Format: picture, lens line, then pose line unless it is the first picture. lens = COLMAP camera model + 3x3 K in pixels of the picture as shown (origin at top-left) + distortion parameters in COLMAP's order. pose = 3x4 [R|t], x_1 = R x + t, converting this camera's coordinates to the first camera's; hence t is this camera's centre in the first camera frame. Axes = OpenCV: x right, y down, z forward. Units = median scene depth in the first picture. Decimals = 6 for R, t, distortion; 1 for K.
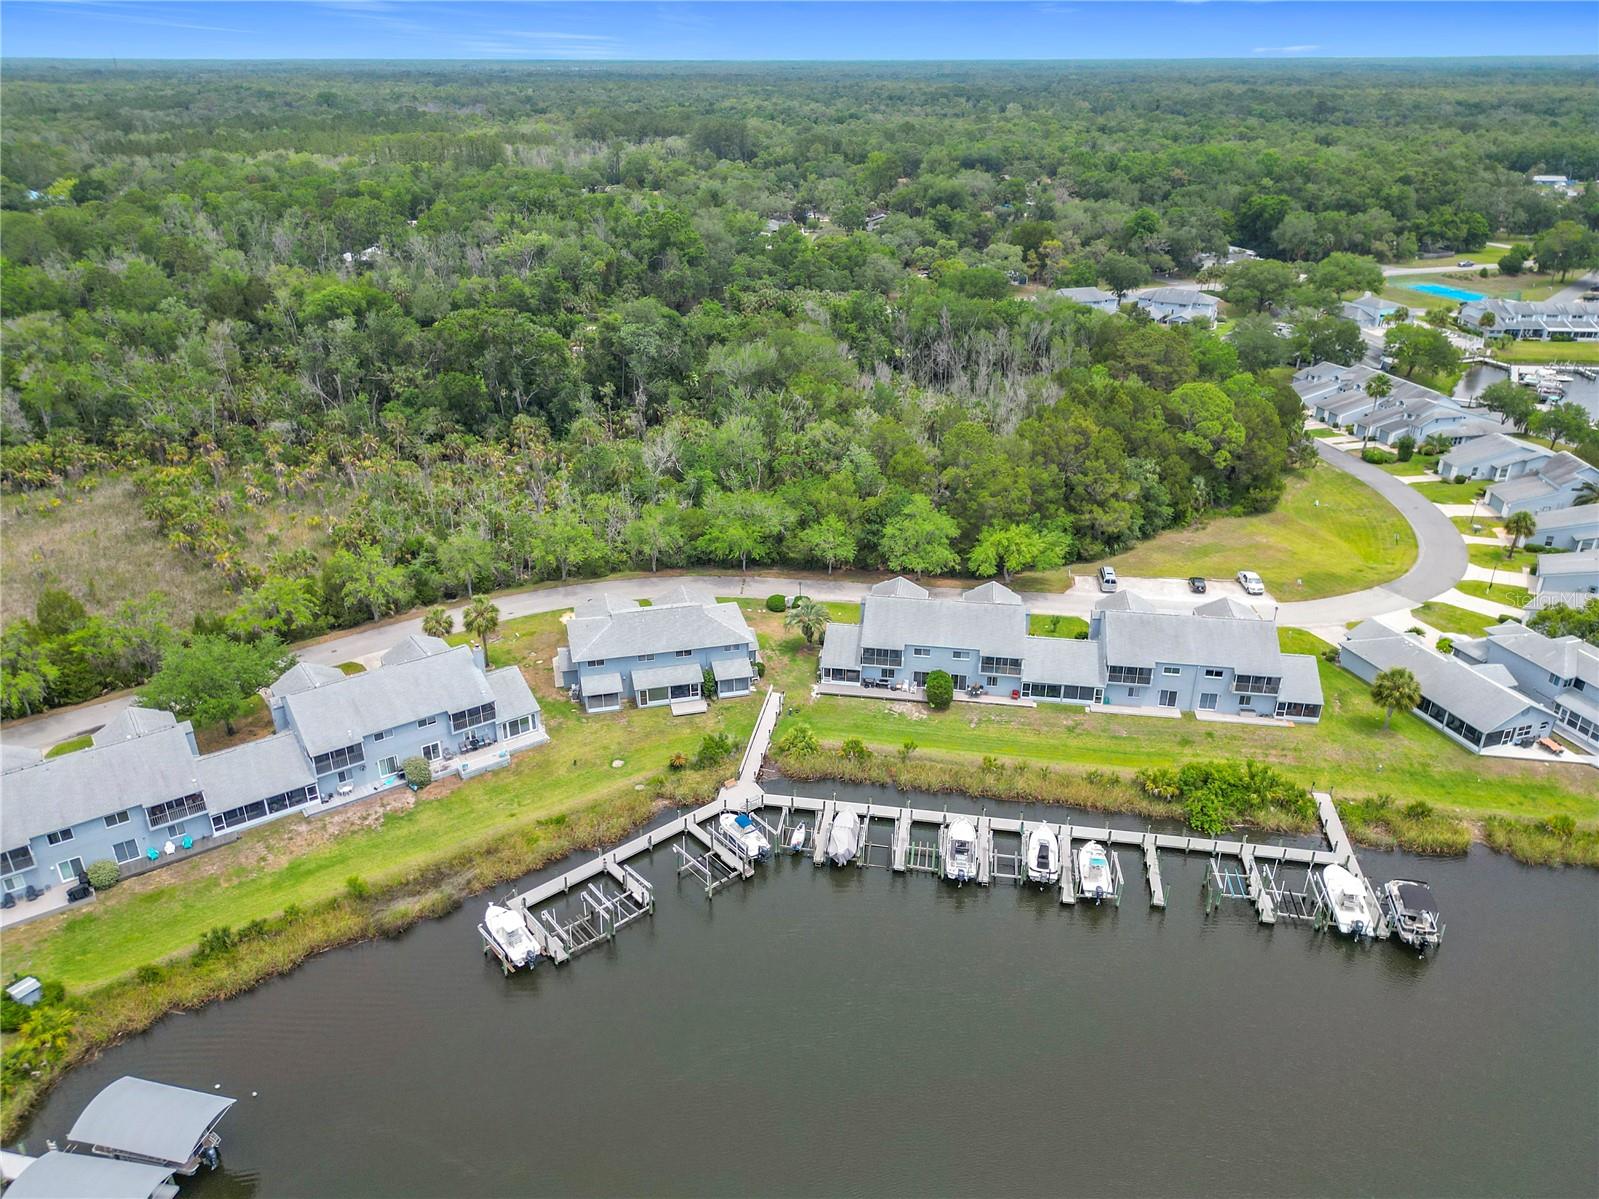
lens RADIAL K [[1119.3, 0, 799.5], [0, 1119.3, 599.5], [0, 0, 1]] dist [0.057041, -0.060638]
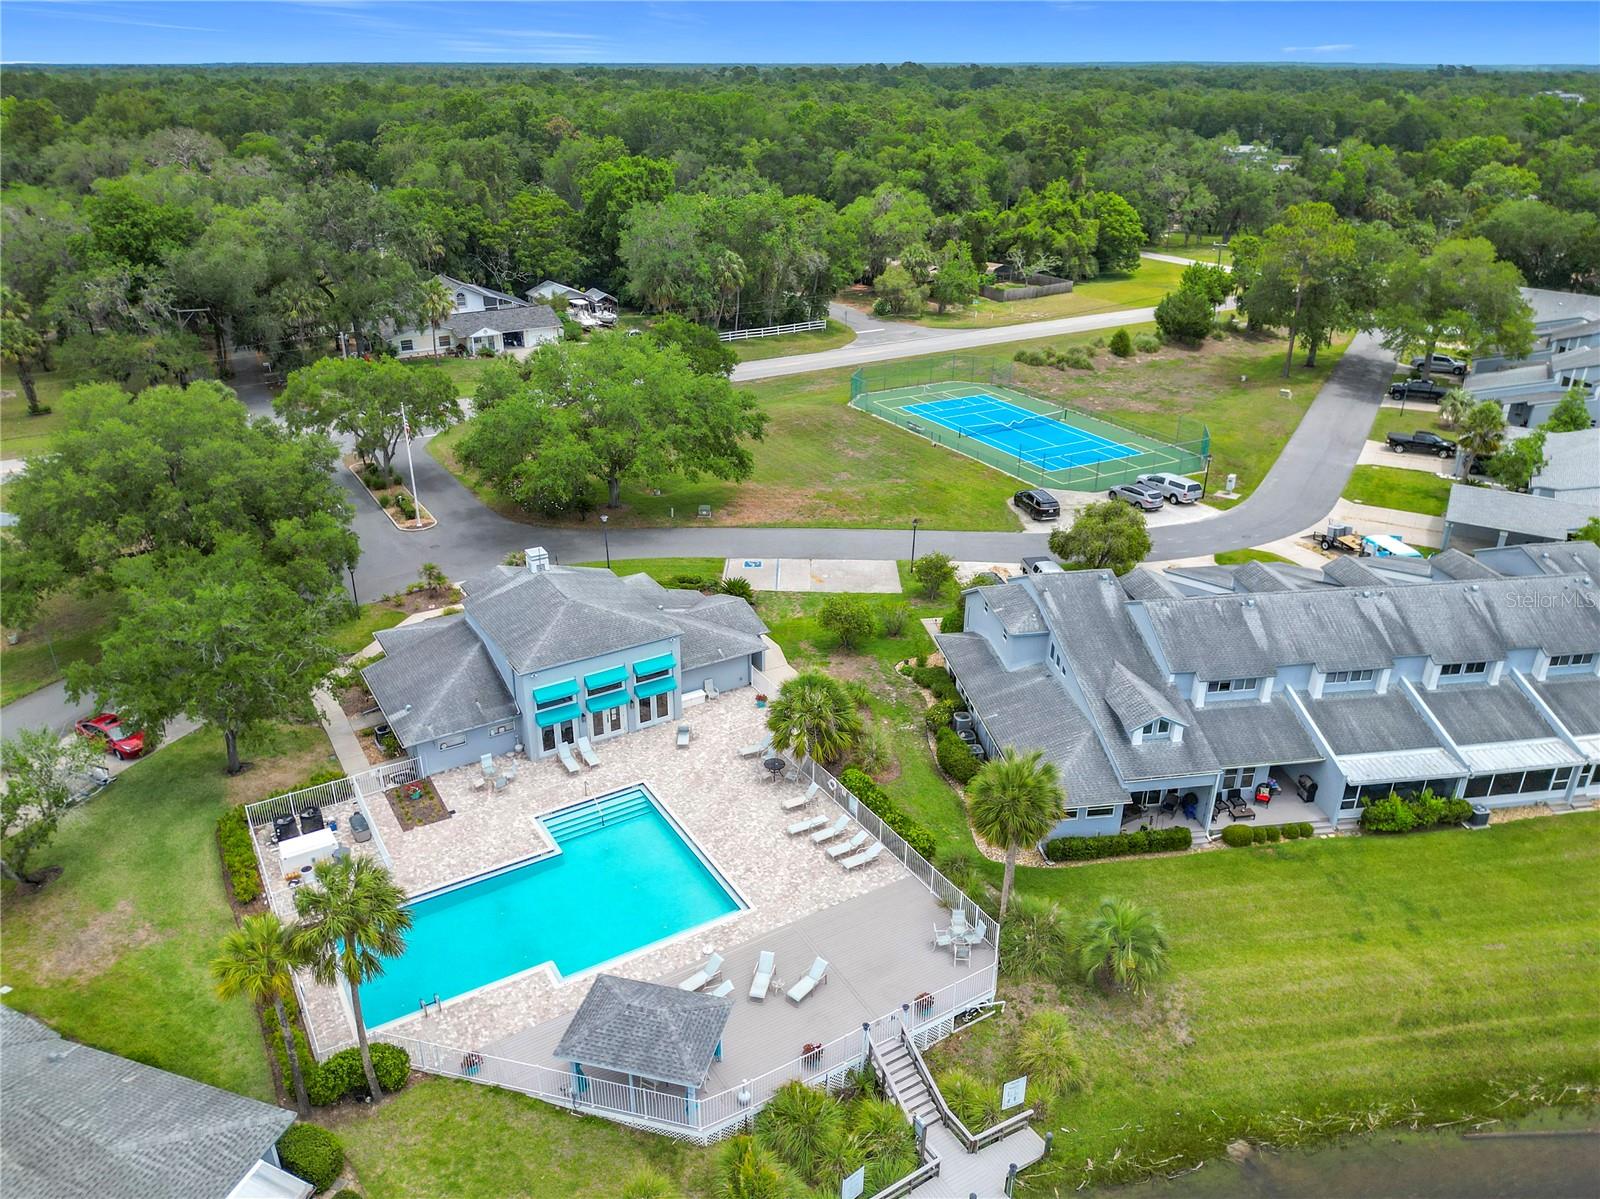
lens RADIAL K [[1138.8, 0, 793.4], [0, 1138.8, 622.2], [0, 0, 1]] dist [0.022336, -0.040035]
pose [[0.978465, -0.090101, 0.185711, 1.229882], [0.088363, 0.995932, 0.017633, -0.625260], [-0.186544, -0.000843, 0.982446, 1.900145]]
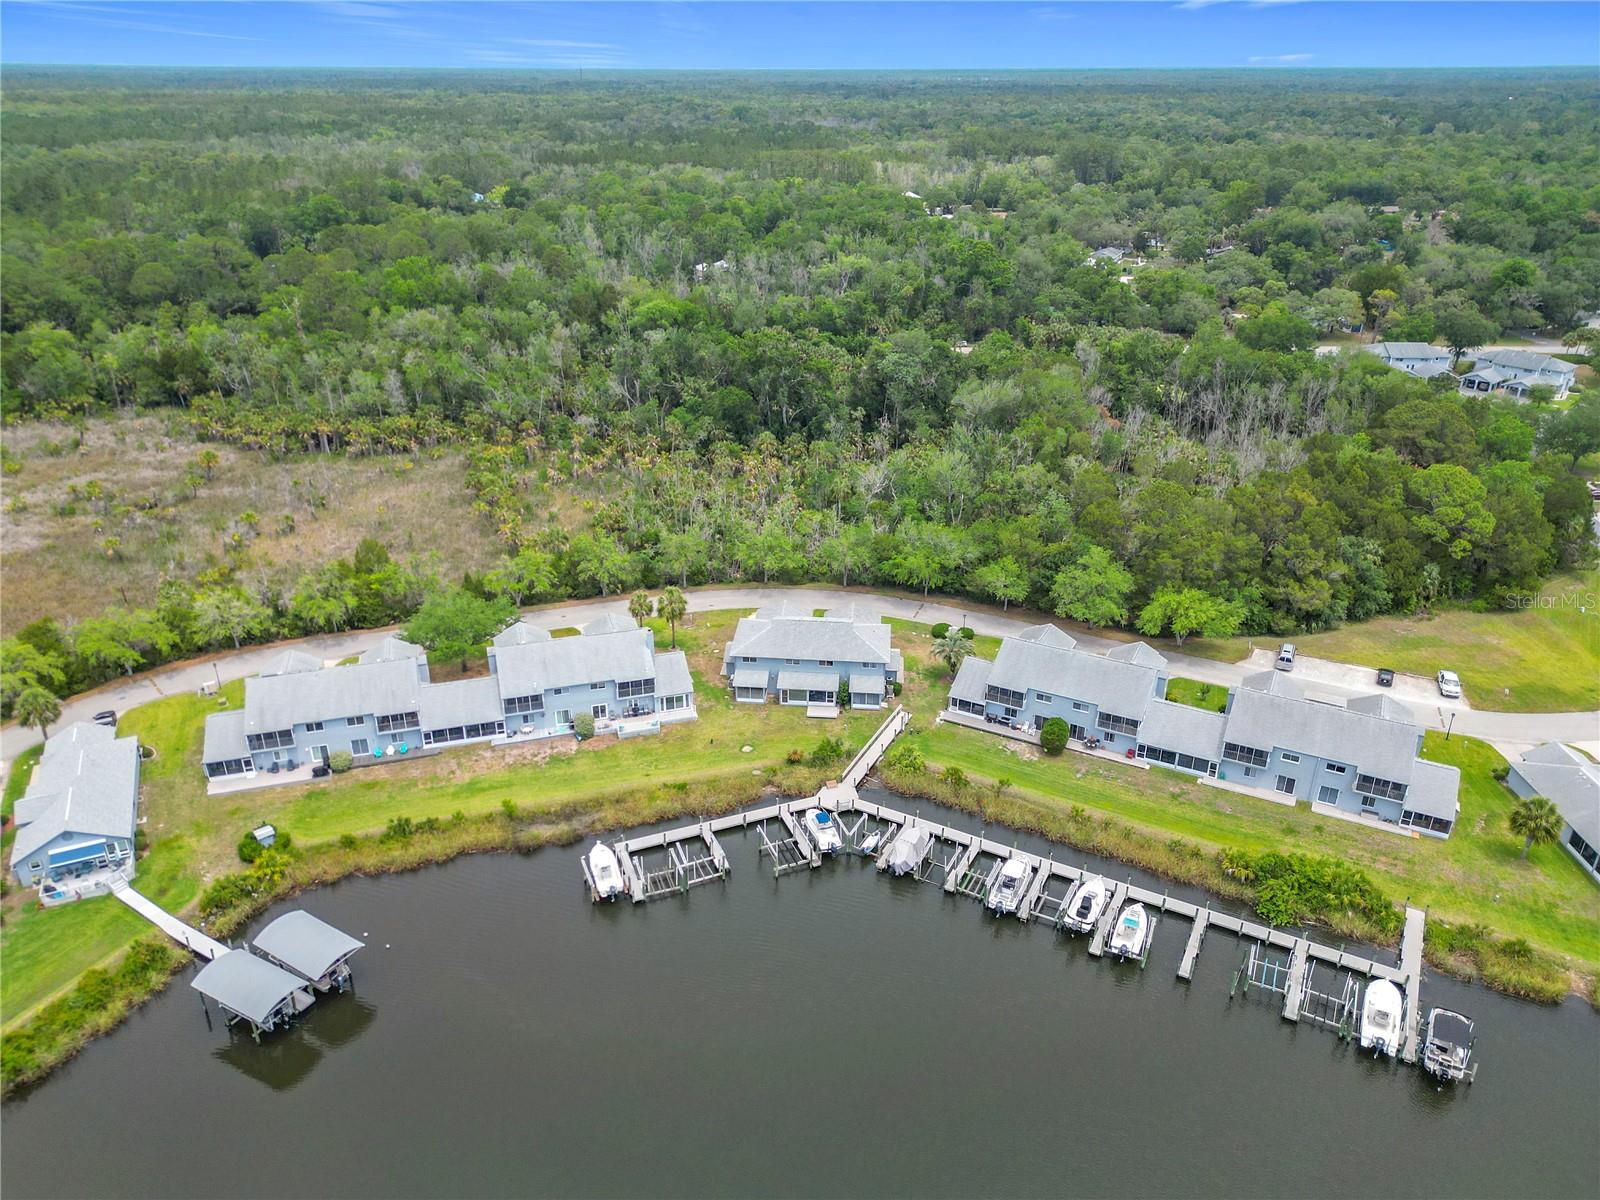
lens RADIAL K [[1104.8, 0, 790.6], [0, 1104.8, 593.1], [0, 0, 1]] dist [0.065705, -0.062446]
pose [[0.947697, 0.137160, -0.288198, 0.150669], [-0.140287, 0.990062, 0.009879, -0.023987], [0.286688, 0.031068, 0.957520, -0.061439]]
